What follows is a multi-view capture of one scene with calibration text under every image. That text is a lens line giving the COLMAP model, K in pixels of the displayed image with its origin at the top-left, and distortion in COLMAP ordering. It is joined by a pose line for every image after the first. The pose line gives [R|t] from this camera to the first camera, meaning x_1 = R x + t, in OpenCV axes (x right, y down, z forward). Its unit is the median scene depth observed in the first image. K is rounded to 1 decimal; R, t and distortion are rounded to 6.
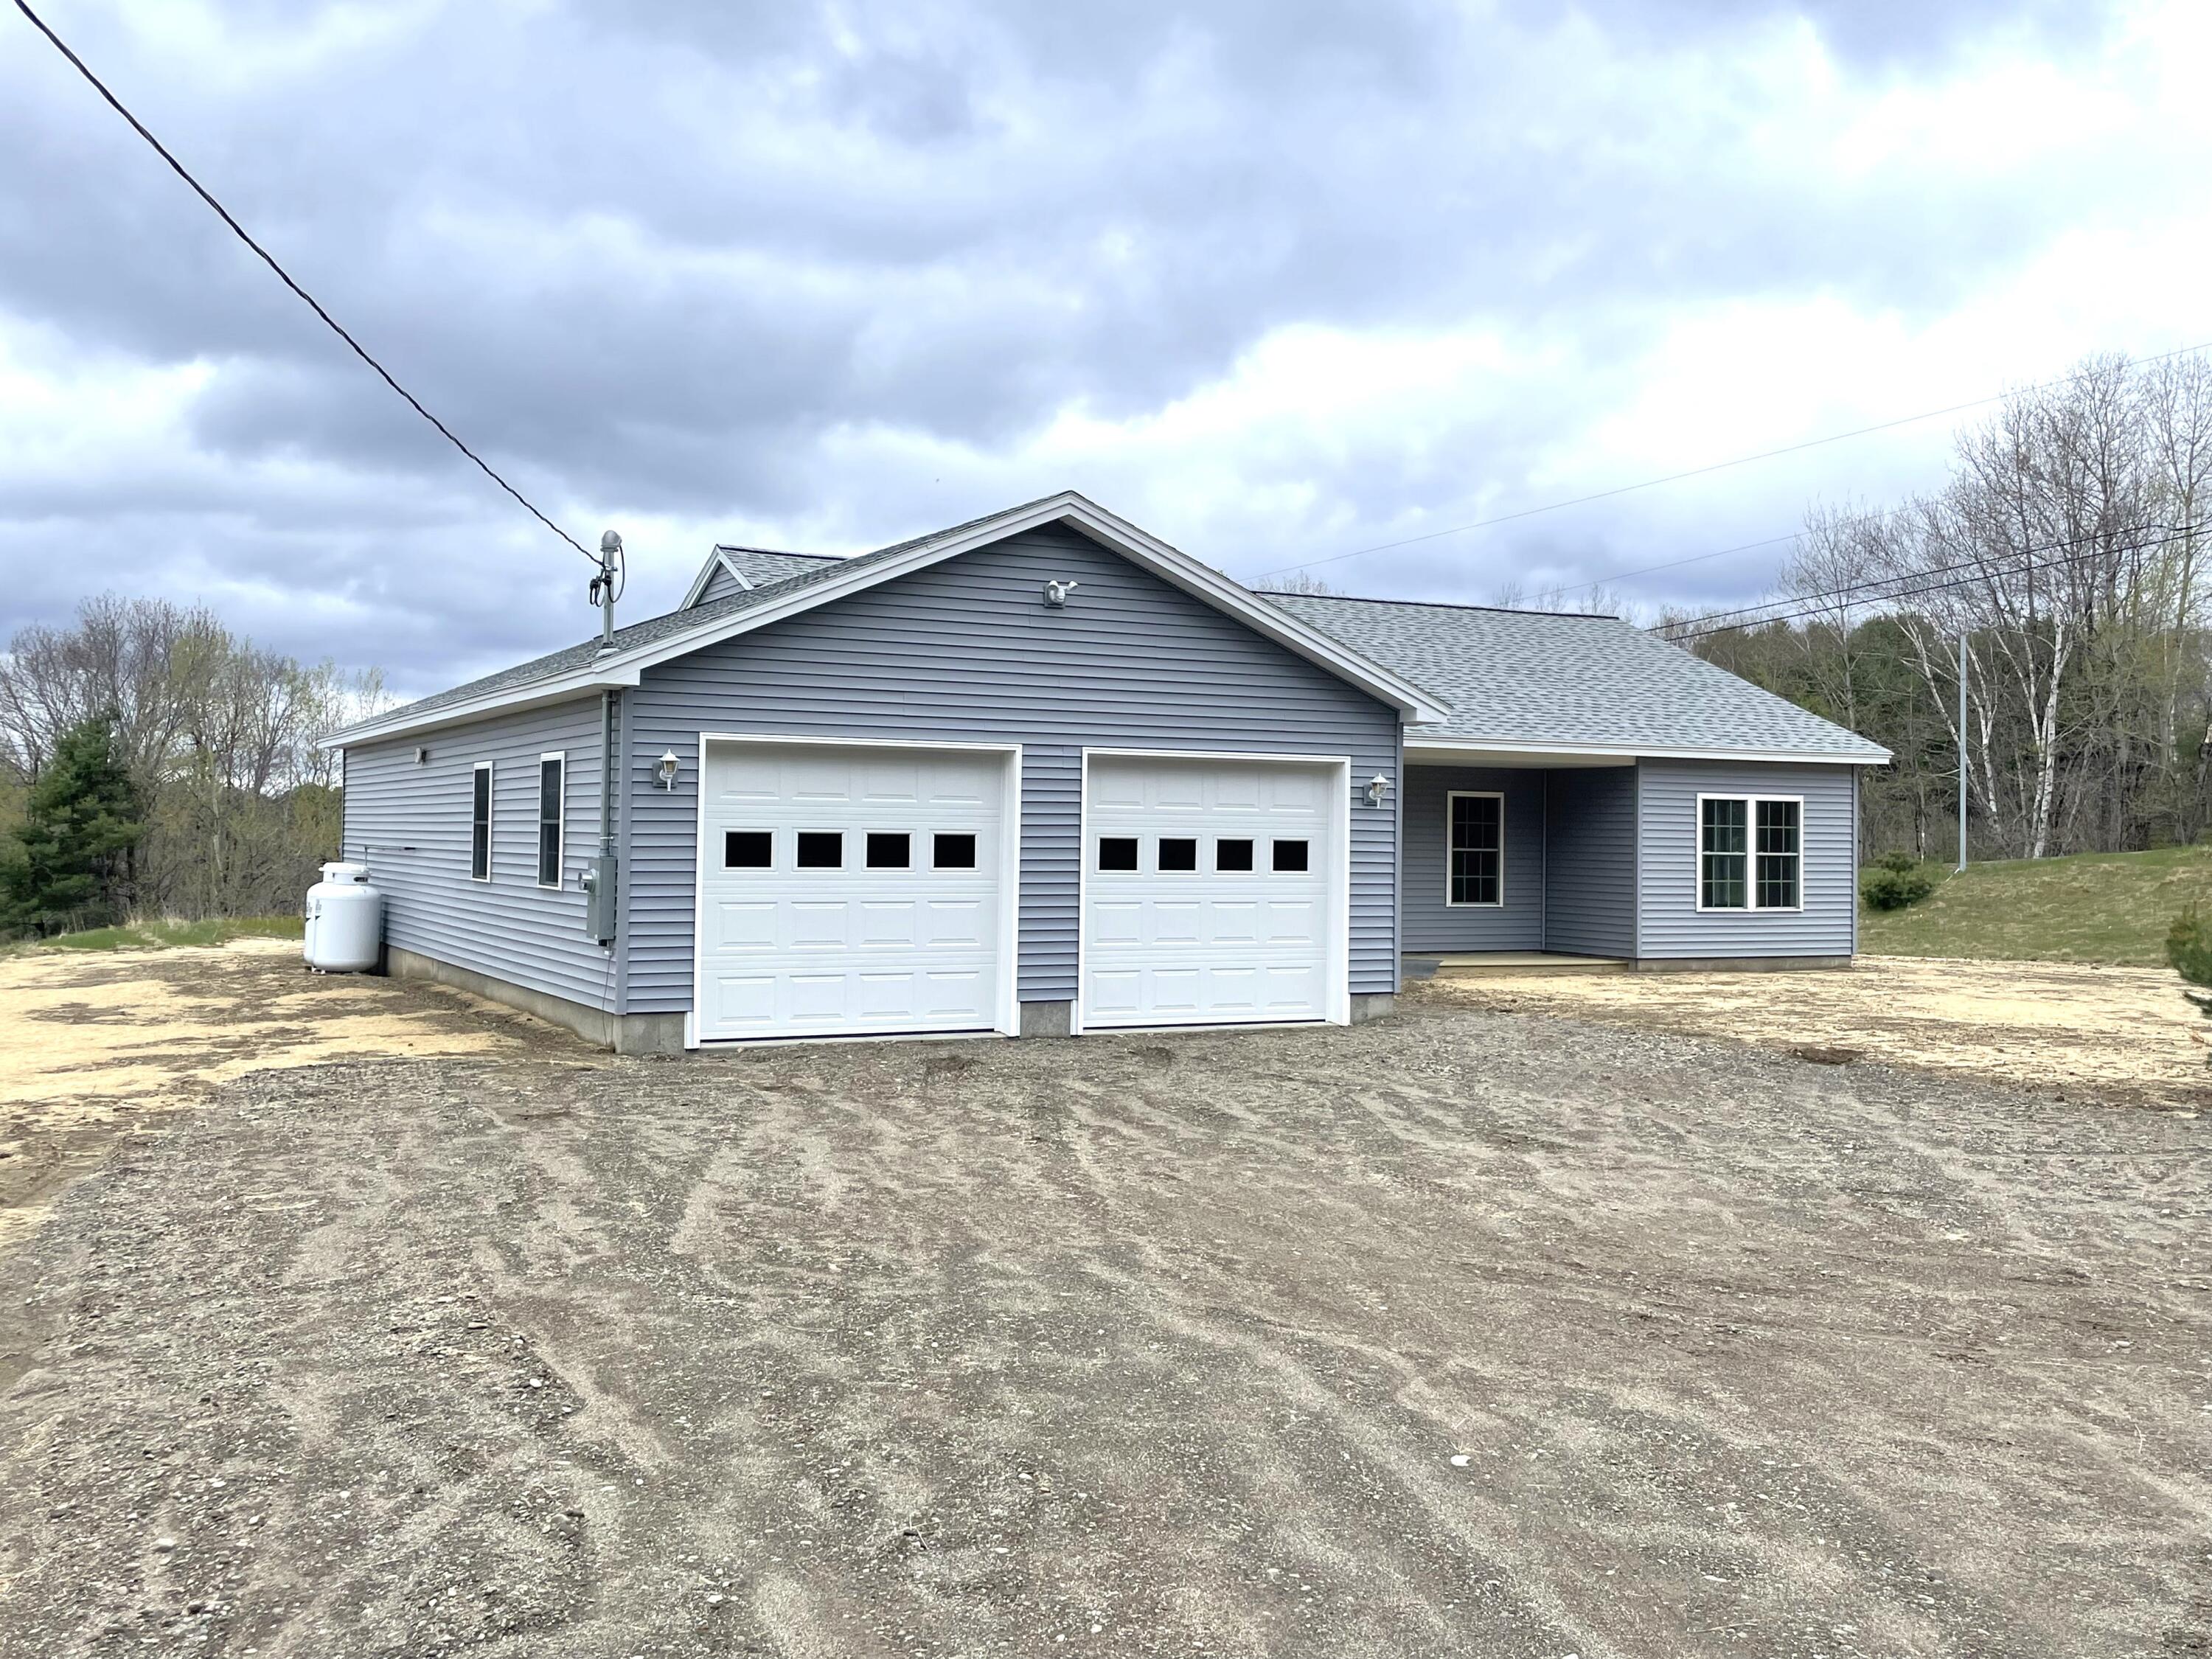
lens RADIAL K [[2081.4, 0, 1104.7], [0, 2081.4, 831.4], [0, 0, 1]] dist [0.005251, 0.000000]
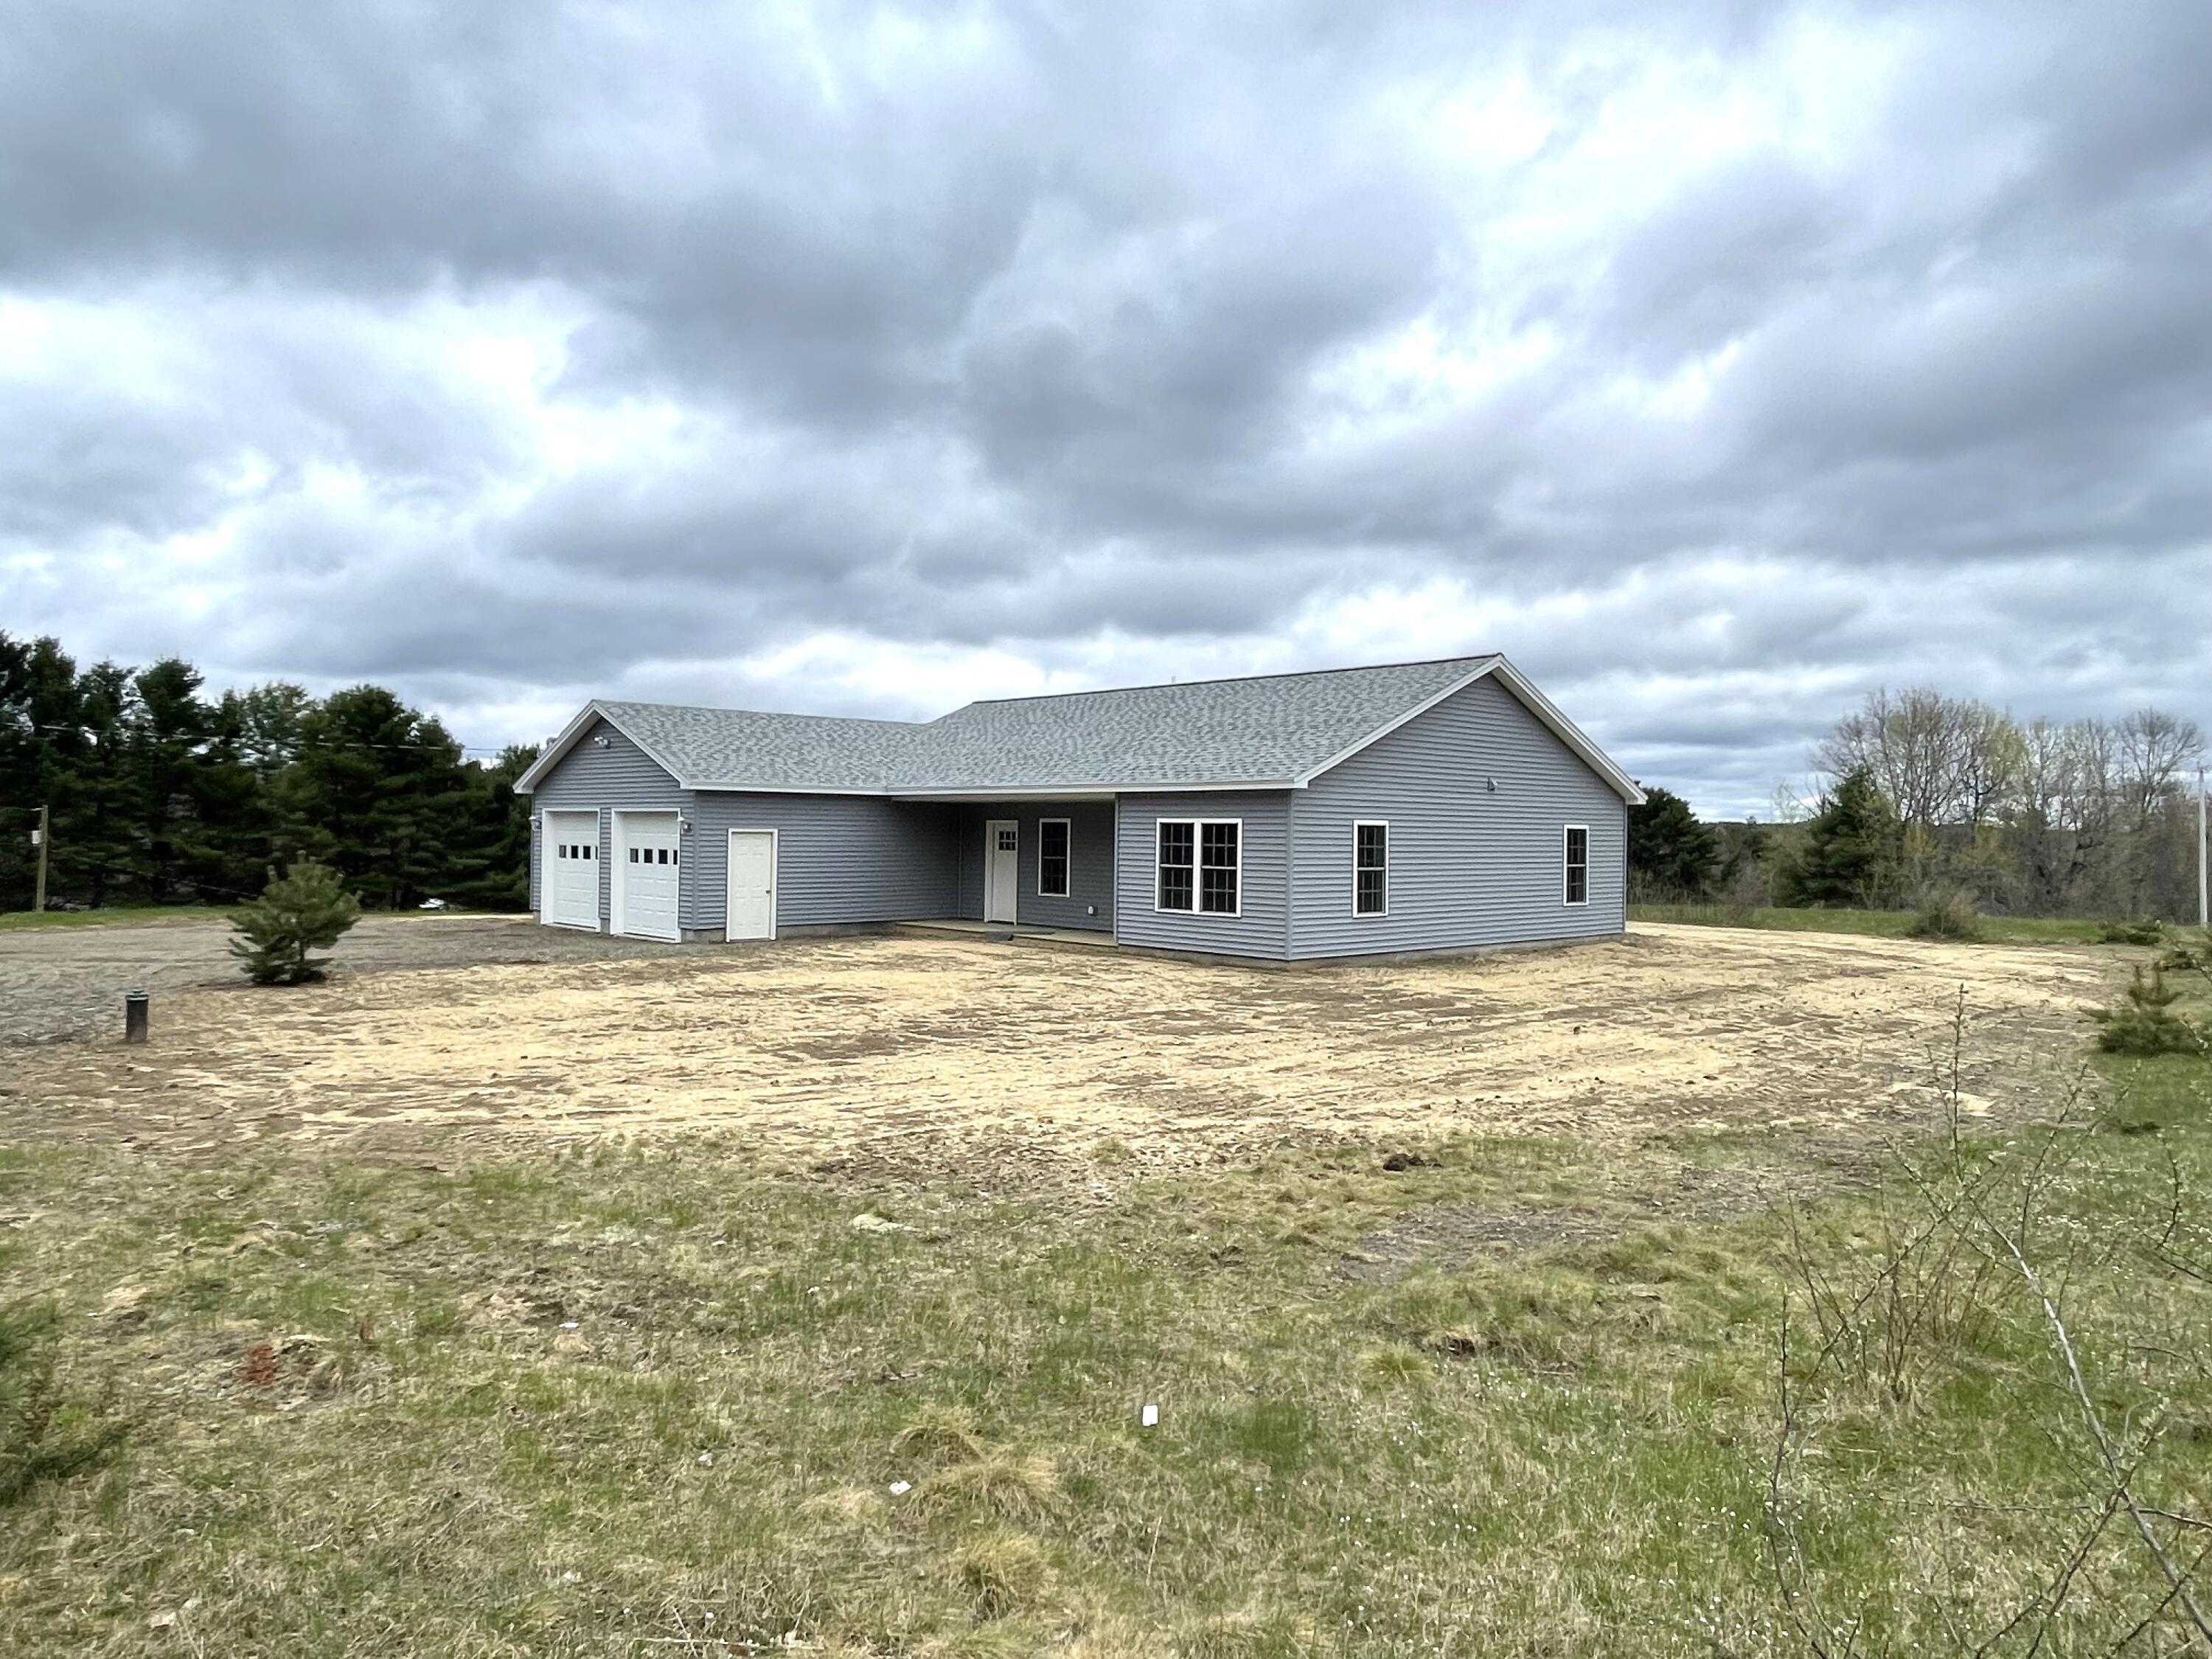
lens RADIAL K [[1449.0, 0, 1110.7], [0, 1449.0, 827.8], [0, 0, 1]] dist [-0.010378, 0.003409]
pose [[0.275829, -0.011330, -0.961140, 1.116403], [-0.002746, 0.999917, -0.012575, -0.001340], [0.961203, 0.006107, 0.275775, 0.717287]]
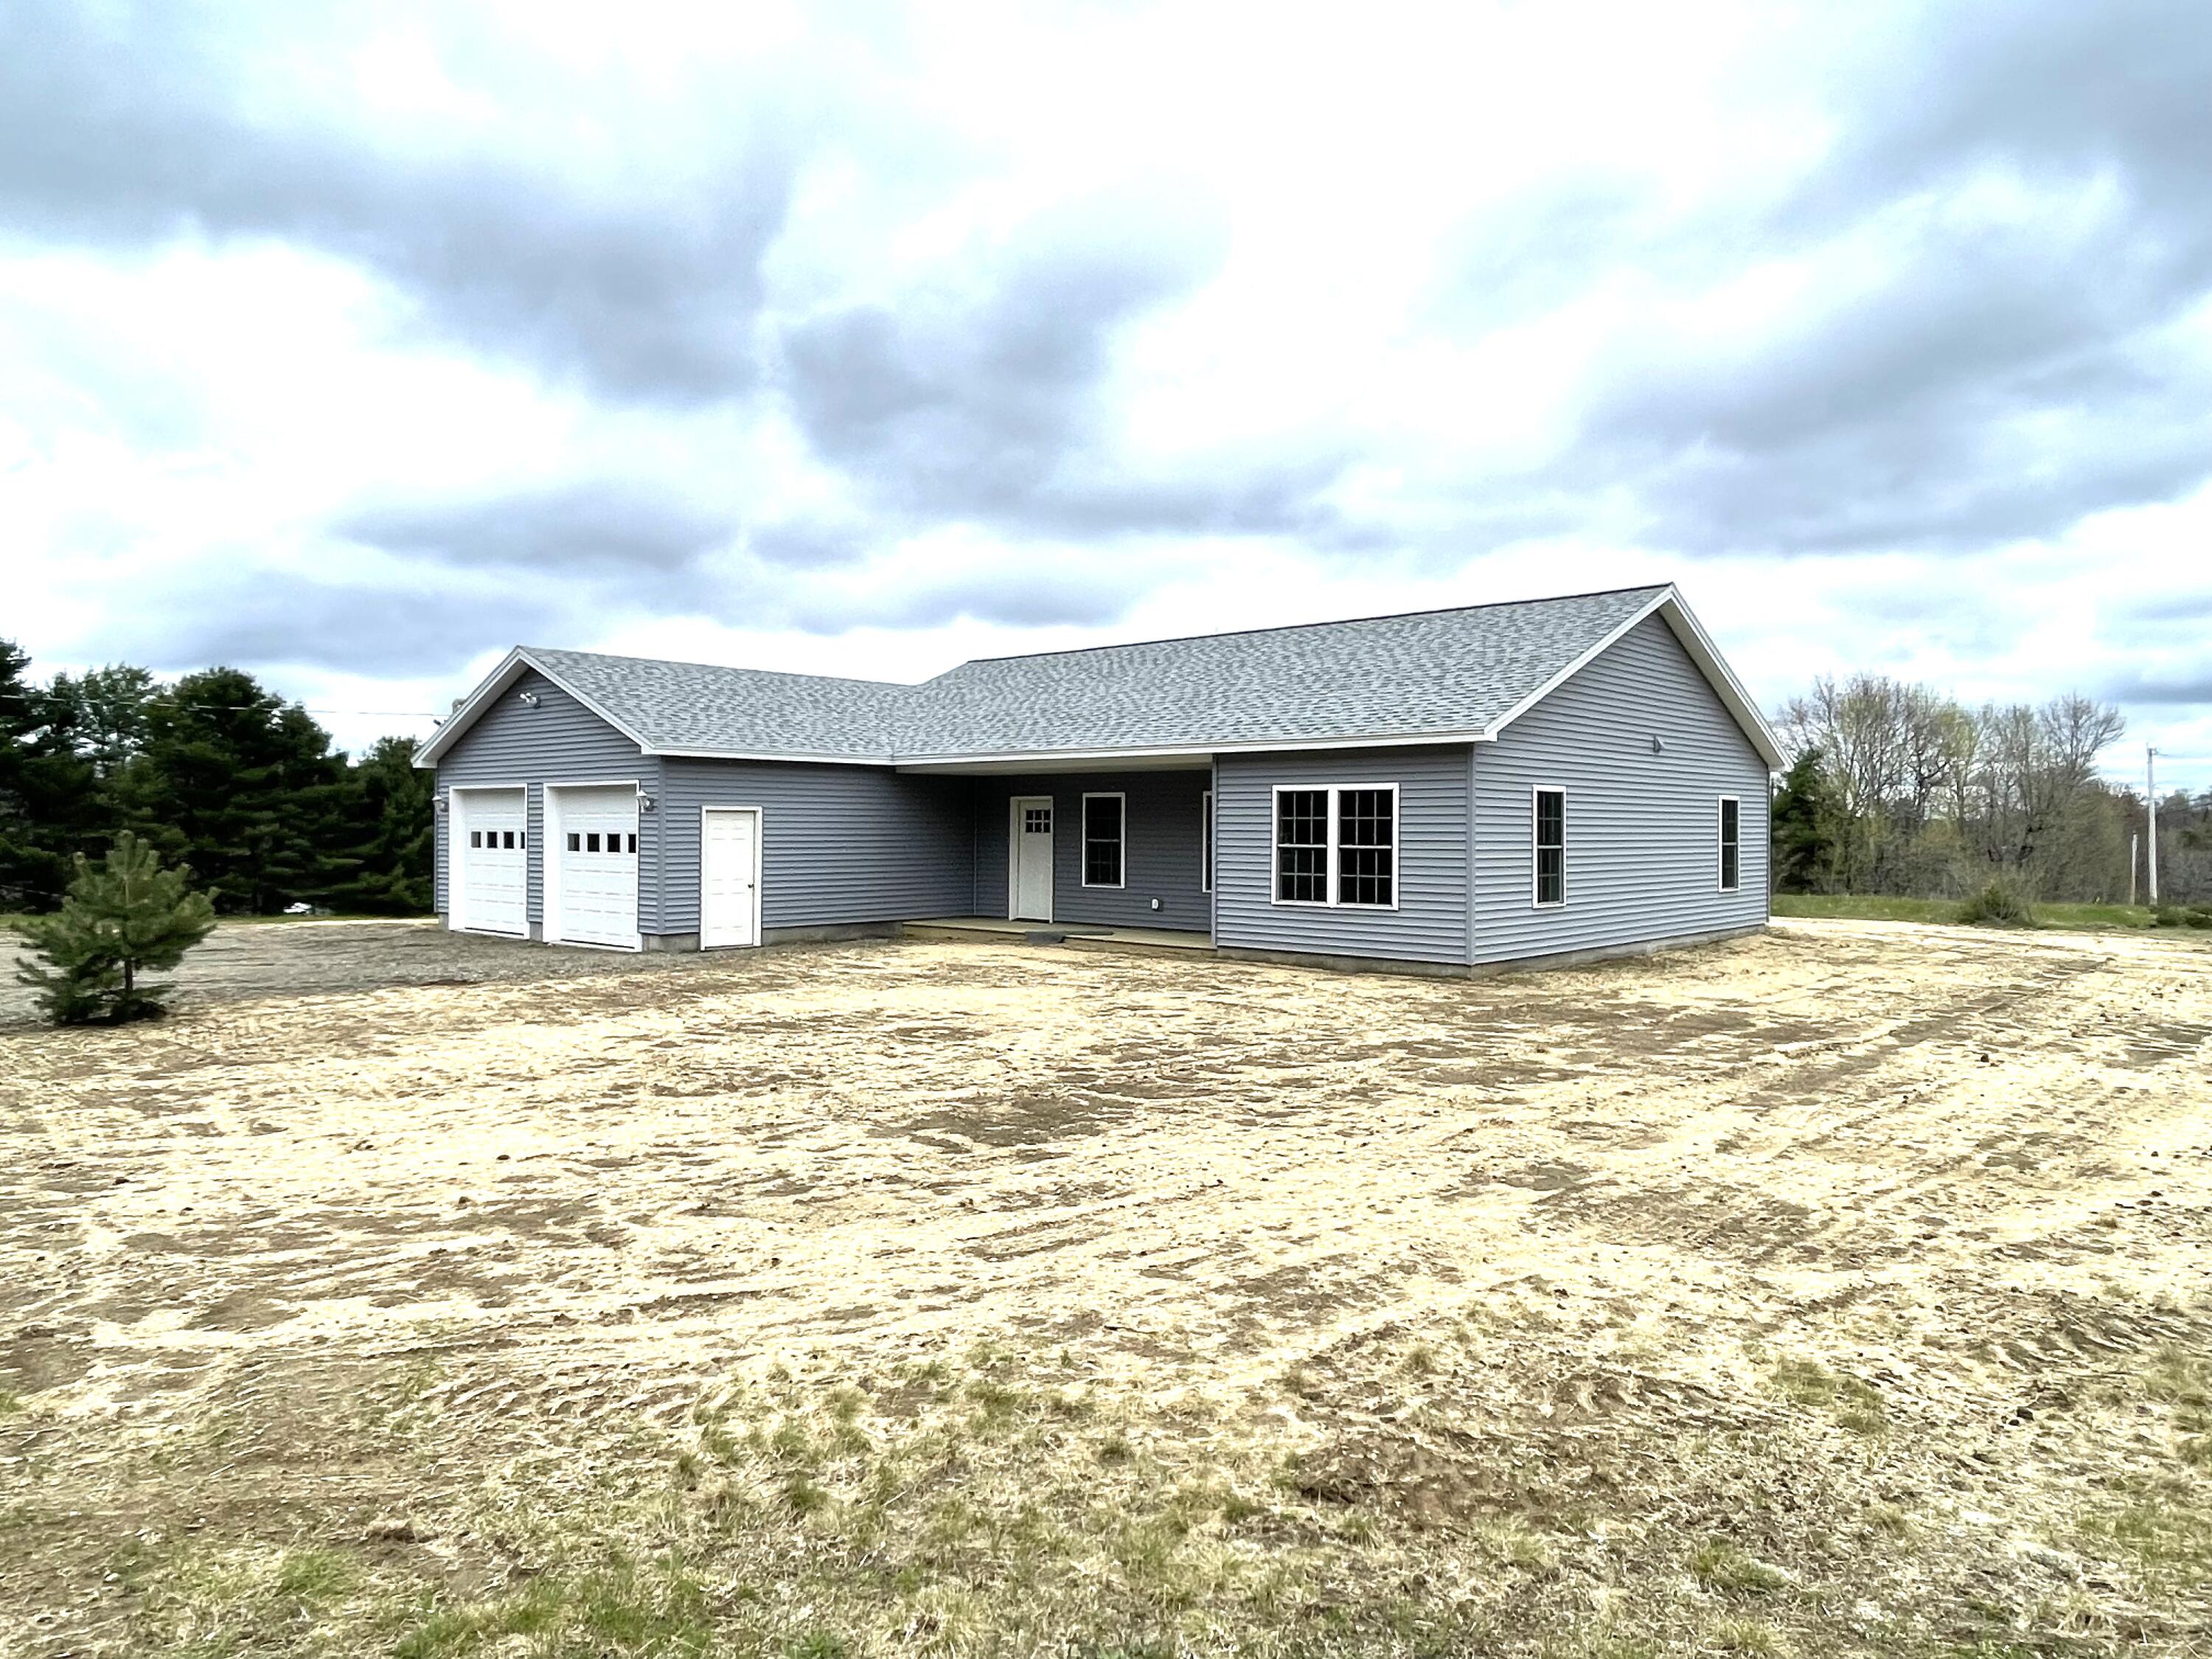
lens RADIAL K [[1449.0, 0, 1108.3], [0, 1449.0, 834.7], [0, 0, 1]] dist [-0.010378, 0.003409]
pose [[0.346687, -0.006861, -0.937956, 0.898929], [0.005817, 0.999970, -0.005165, 0.008182], [0.937963, -0.003666, 0.346716, 0.674046]]
